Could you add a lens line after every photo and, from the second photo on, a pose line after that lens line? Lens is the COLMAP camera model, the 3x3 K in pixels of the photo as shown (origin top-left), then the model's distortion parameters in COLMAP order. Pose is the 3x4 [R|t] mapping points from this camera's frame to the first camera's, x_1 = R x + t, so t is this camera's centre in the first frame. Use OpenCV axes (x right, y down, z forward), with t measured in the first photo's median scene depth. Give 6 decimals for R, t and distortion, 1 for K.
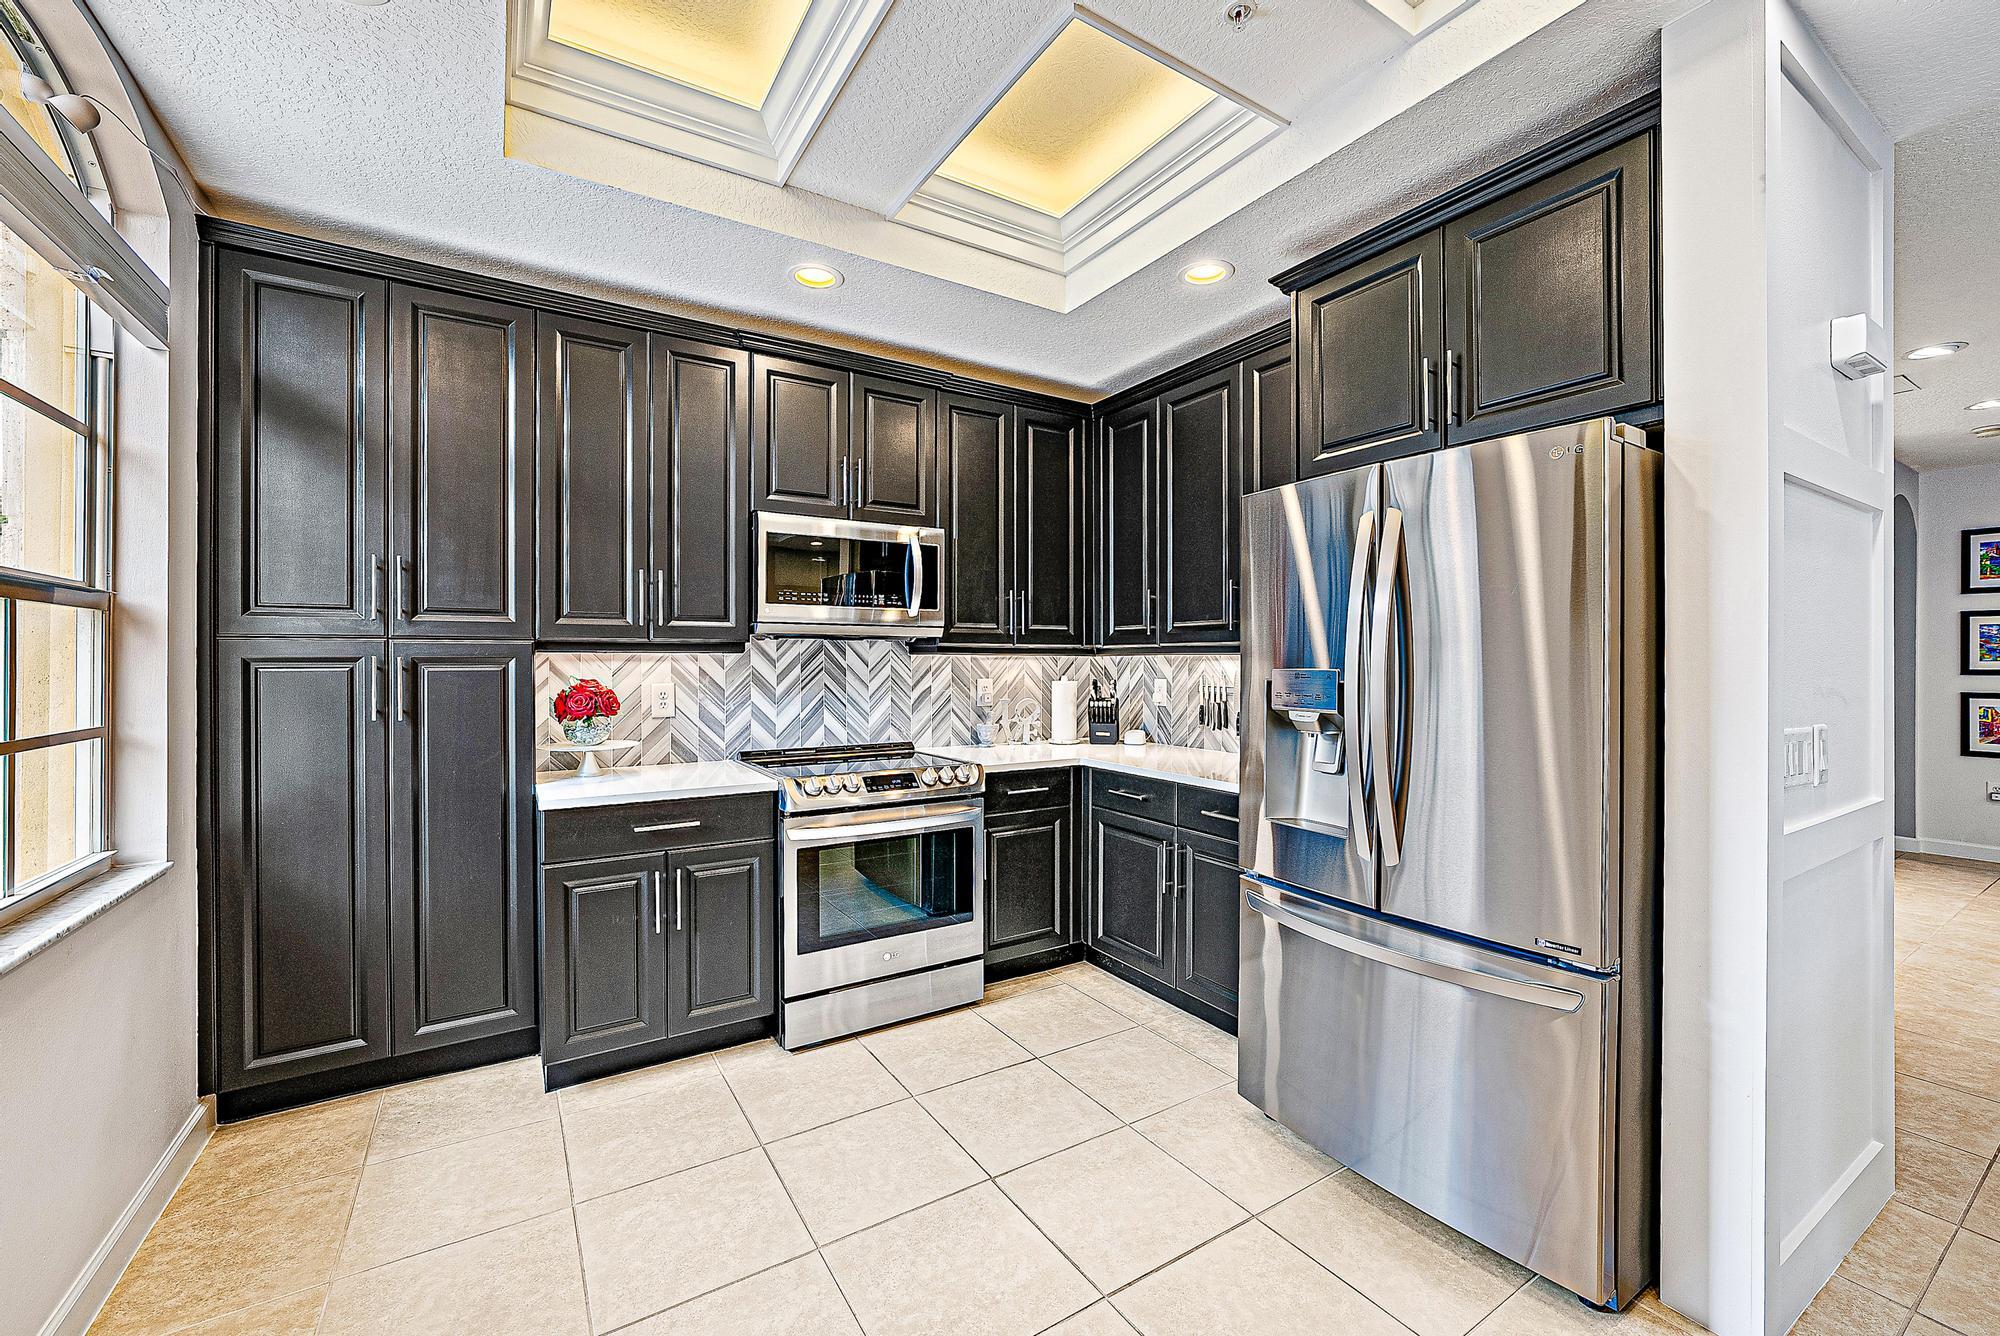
lens RADIAL K [[837.8, 0, 1007.9], [0, 837.8, 662.4], [0, 0, 1]] dist [-0.027946, -0.000066]
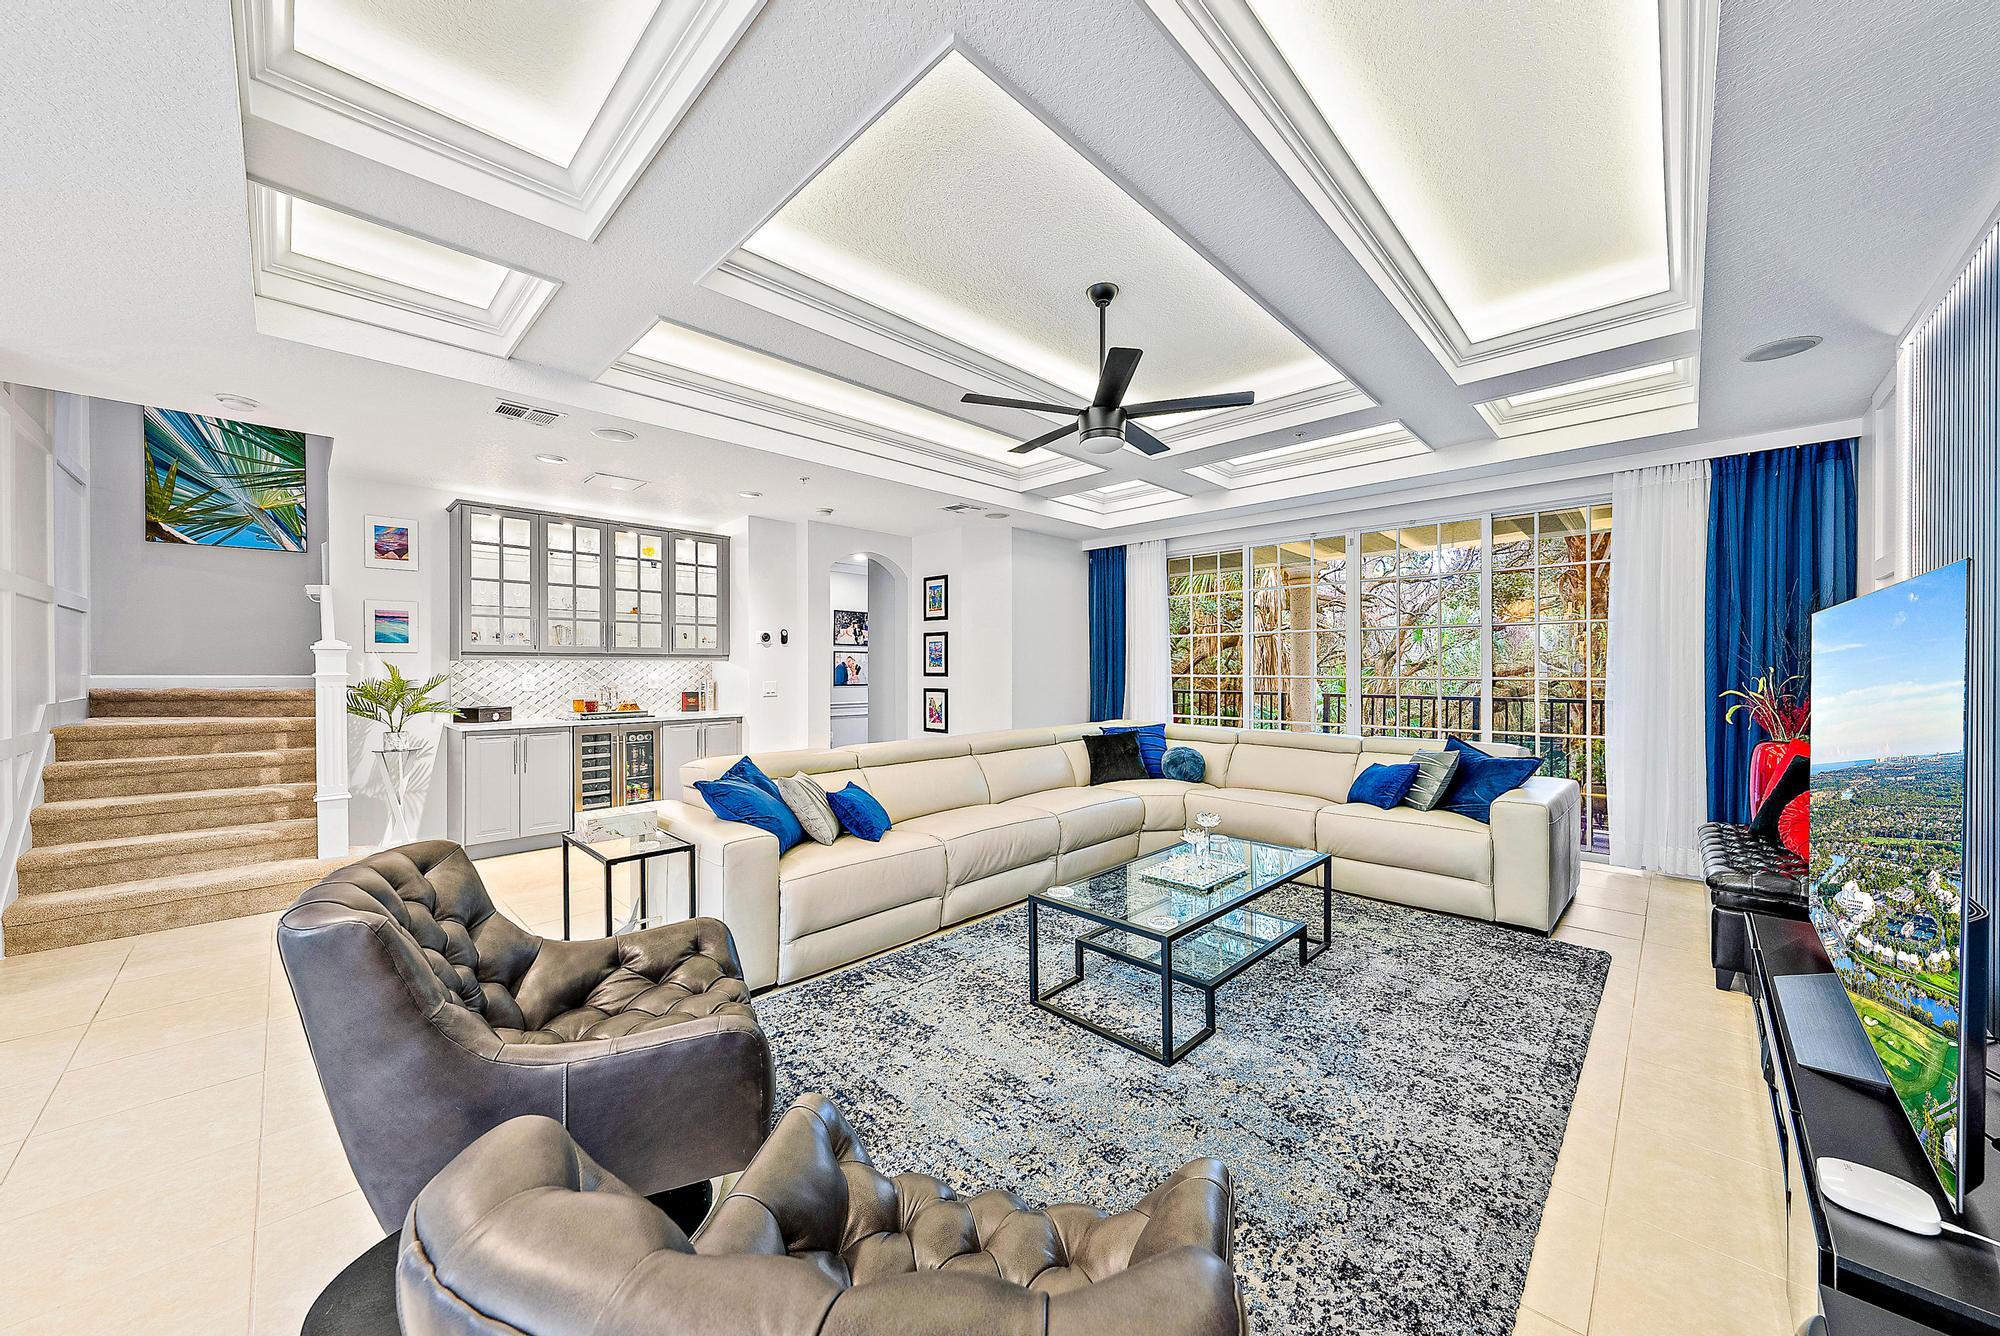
lens RADIAL K [[696.3, 0, 999.5], [0, 696.3, 670.6], [0, 0, 1]] dist [0.000804, 0.000077]
pose [[0.974823, -0.003669, 0.222952, 1.666761], [0.004312, 0.999988, -0.002400, 0.013522], [-0.222940, 0.003301, 0.974827, -0.425454]]
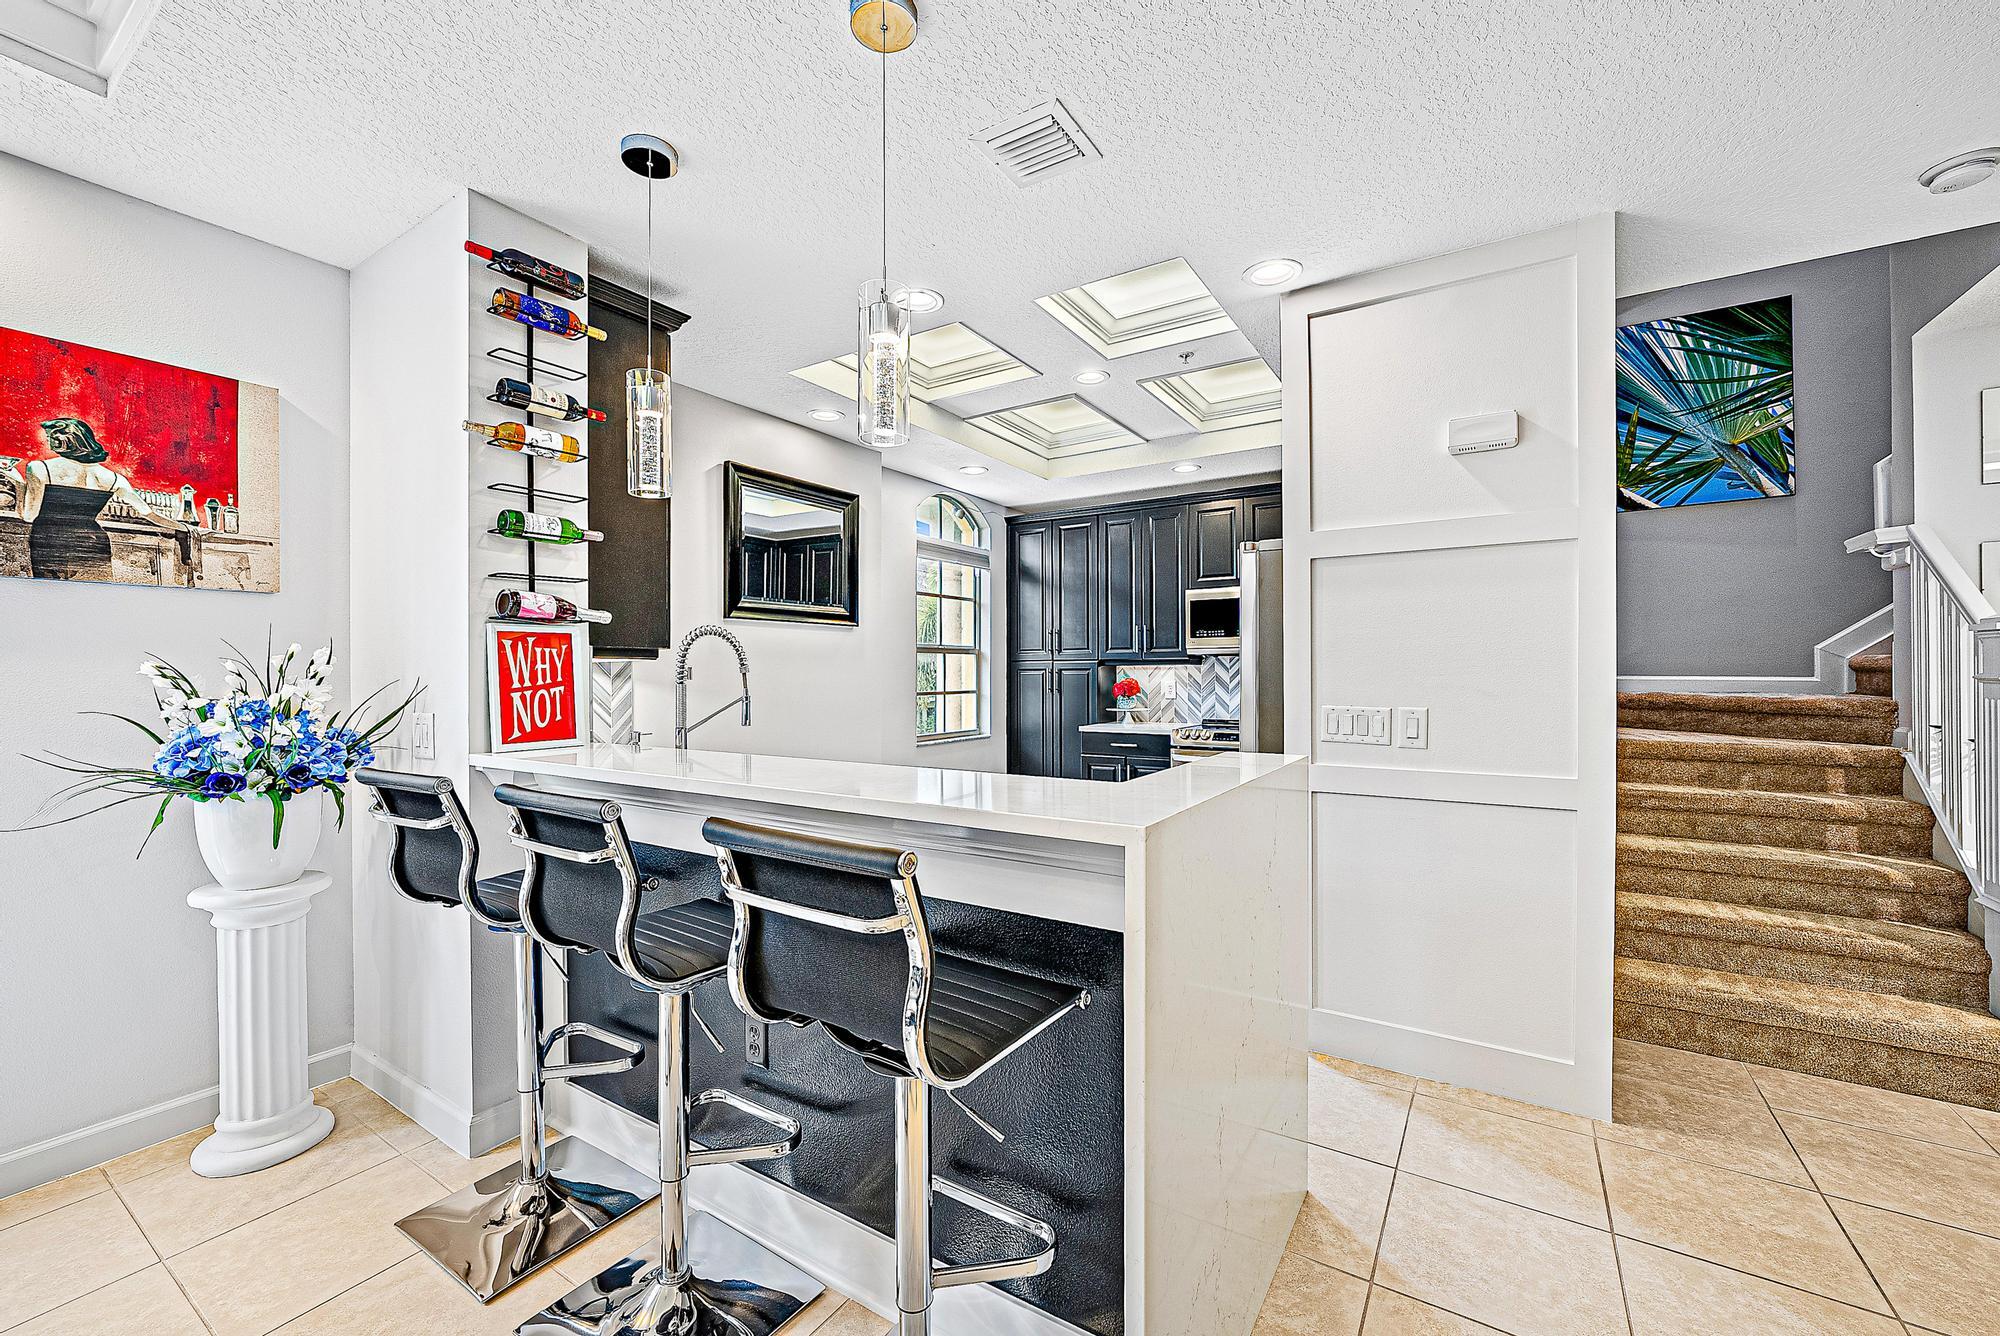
lens RADIAL K [[794.7, 0, 1000.0], [0, 794.7, 668.0], [0, 0, 1]] dist [0.011812, -0.000022]
pose [[0.415847, -0.008933, -0.909391, 1.049033], [-0.001395, 0.999944, -0.010461, 0.014219], [0.909433, 0.005618, 0.415812, -0.124707]]
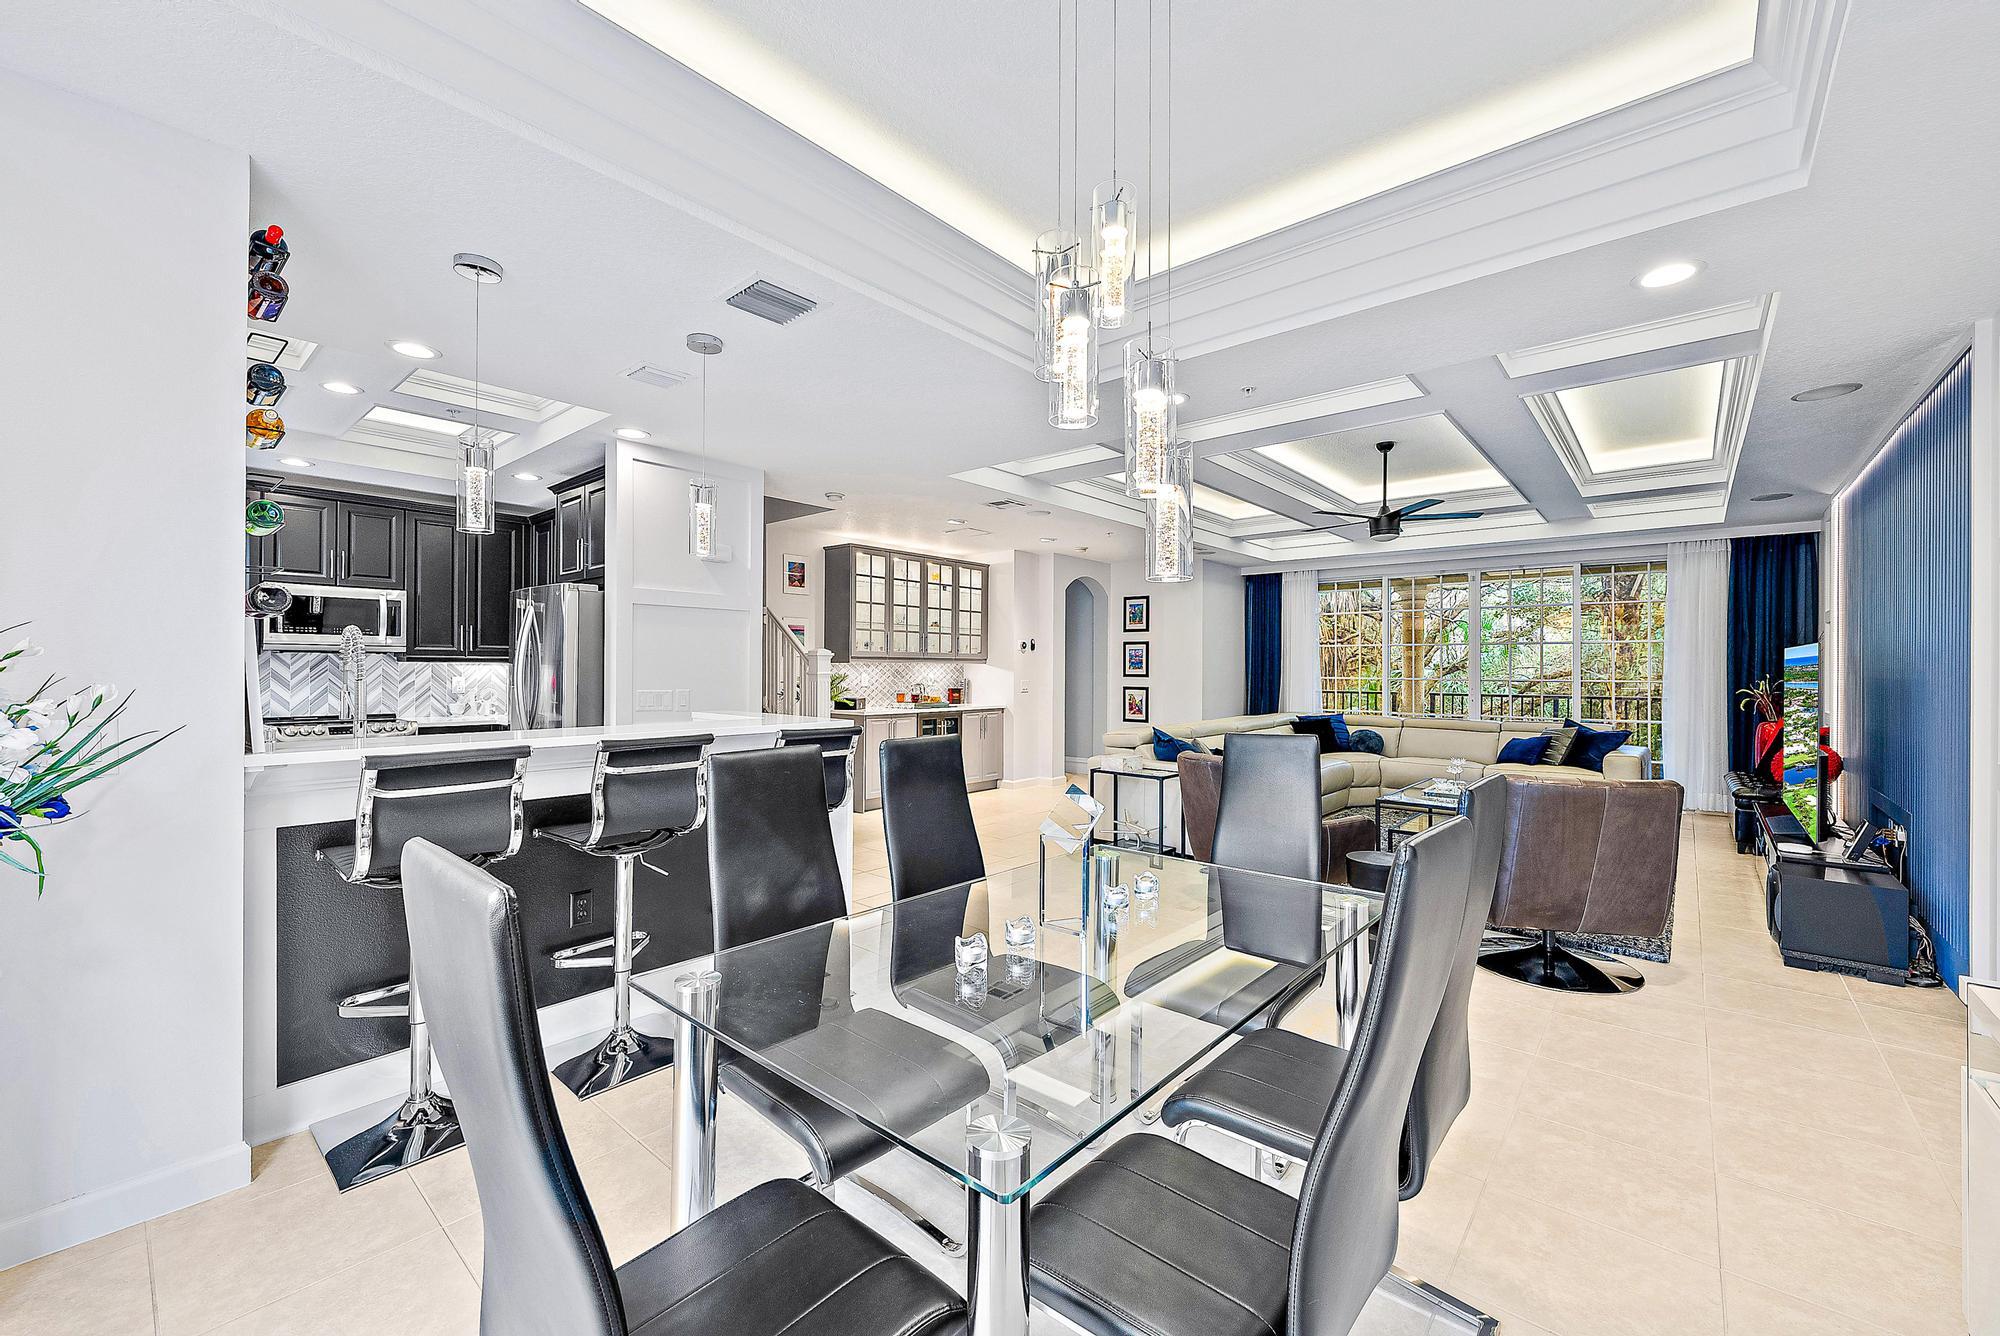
lens RADIAL K [[794.7, 0, 1000.0], [0, 794.7, 668.0], [0, 0, 1]] dist [0.011812, -0.000022]
pose [[0.957109, 0.003893, 0.289704, 0.648748], [-0.002290, 0.999980, -0.005869, 0.010231], [-0.289721, 0.004954, 0.957098, -1.009325]]
